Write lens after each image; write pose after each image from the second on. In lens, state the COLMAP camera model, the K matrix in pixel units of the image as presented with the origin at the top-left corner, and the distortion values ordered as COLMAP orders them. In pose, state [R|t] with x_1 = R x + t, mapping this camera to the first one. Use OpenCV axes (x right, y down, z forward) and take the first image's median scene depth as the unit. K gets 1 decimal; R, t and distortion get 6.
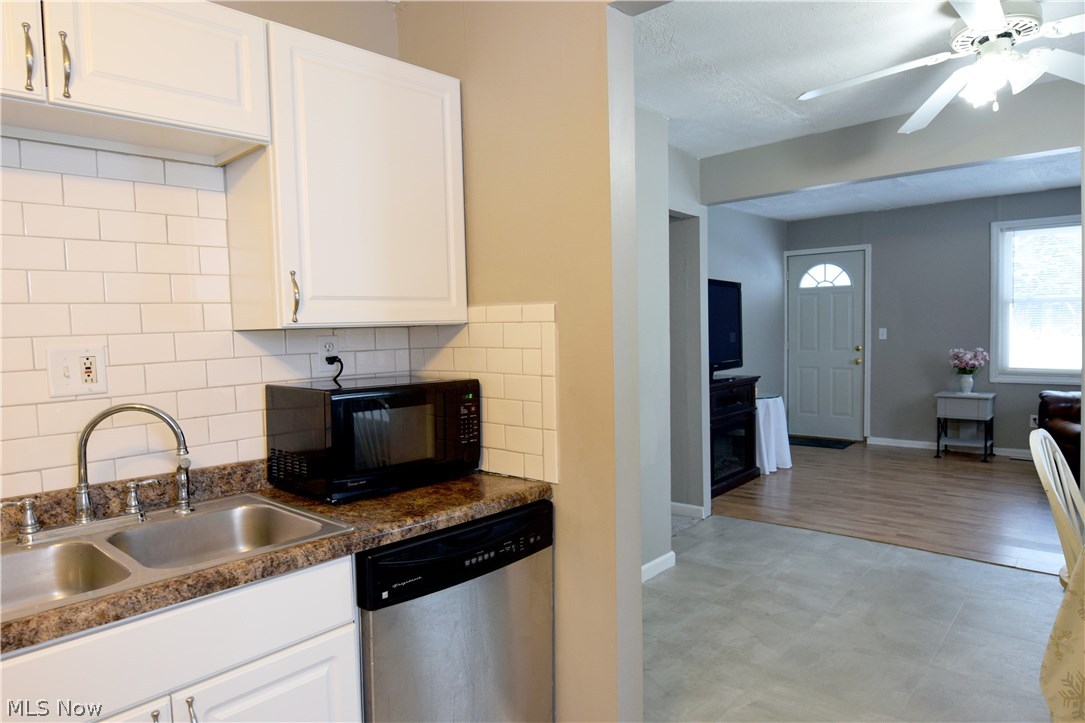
lens RADIAL K [[658.9, 0, 537.0], [0, 658.9, 362.8], [0, 0, 1]] dist [-0.010925, -0.007755]
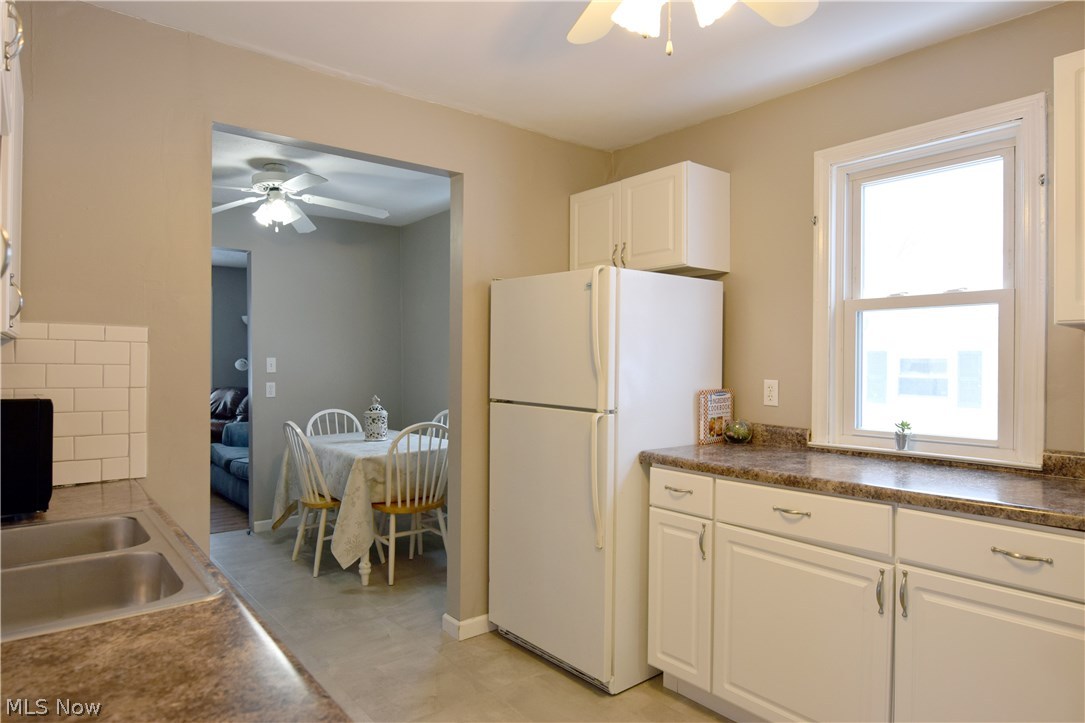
lens RADIAL K [[658.9, 0, 537.0], [0, 658.9, 362.8], [0, 0, 1]] dist [-0.010925, -0.007755]
pose [[0.165247, 0.027609, 0.985866, -0.936222], [0.045665, 0.998322, -0.035612, 0.045743], [-0.985195, 0.050904, 0.163708, 0.084155]]
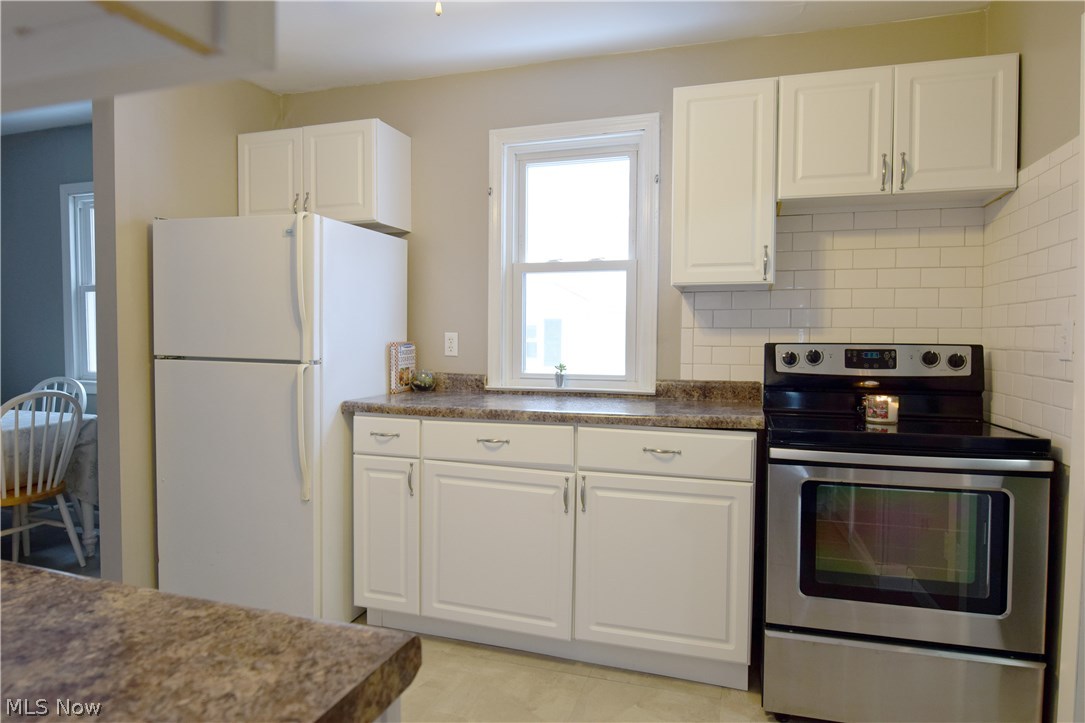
lens RADIAL K [[658.9, 0, 537.0], [0, 658.9, 362.8], [0, 0, 1]] dist [-0.010925, -0.007755]
pose [[-0.404971, -0.014828, 0.914209, -0.972870], [0.057023, 0.997513, 0.041439, 0.072825], [-0.912550, 0.068912, -0.403118, 0.269240]]
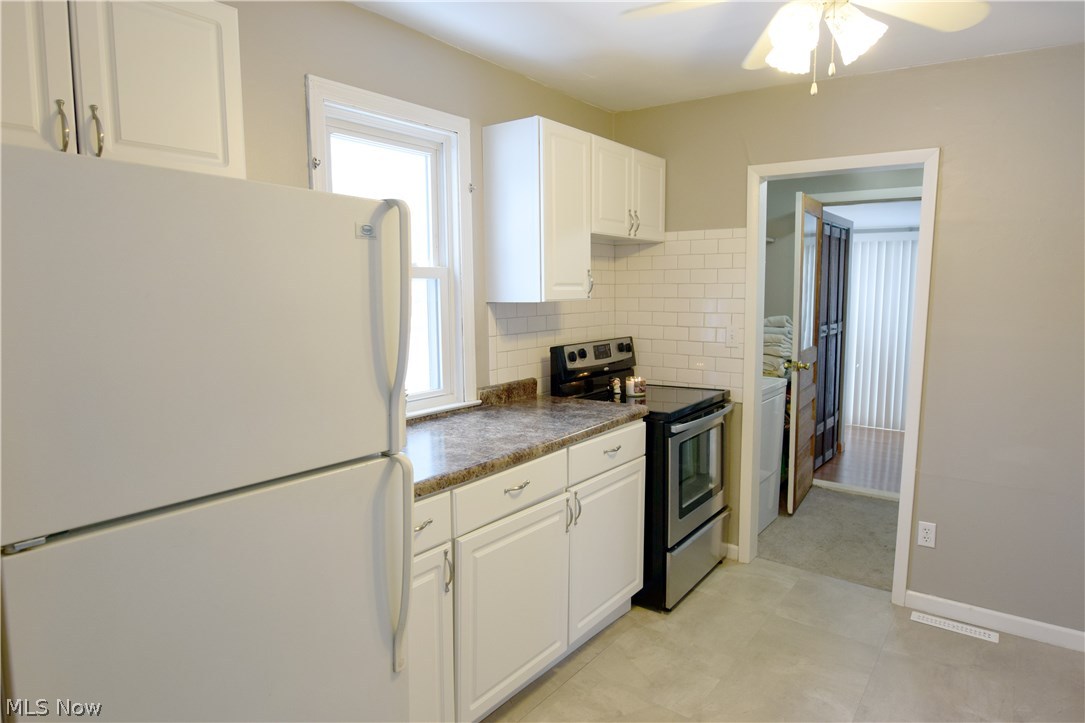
lens RADIAL K [[658.9, 0, 537.0], [0, 658.9, 362.8], [0, 0, 1]] dist [-0.010925, -0.007755]
pose [[-0.995218, 0.039725, -0.089240, 0.190288], [0.023692, 0.984458, 0.174015, -0.118006], [0.094766, 0.171069, -0.980691, 0.871162]]
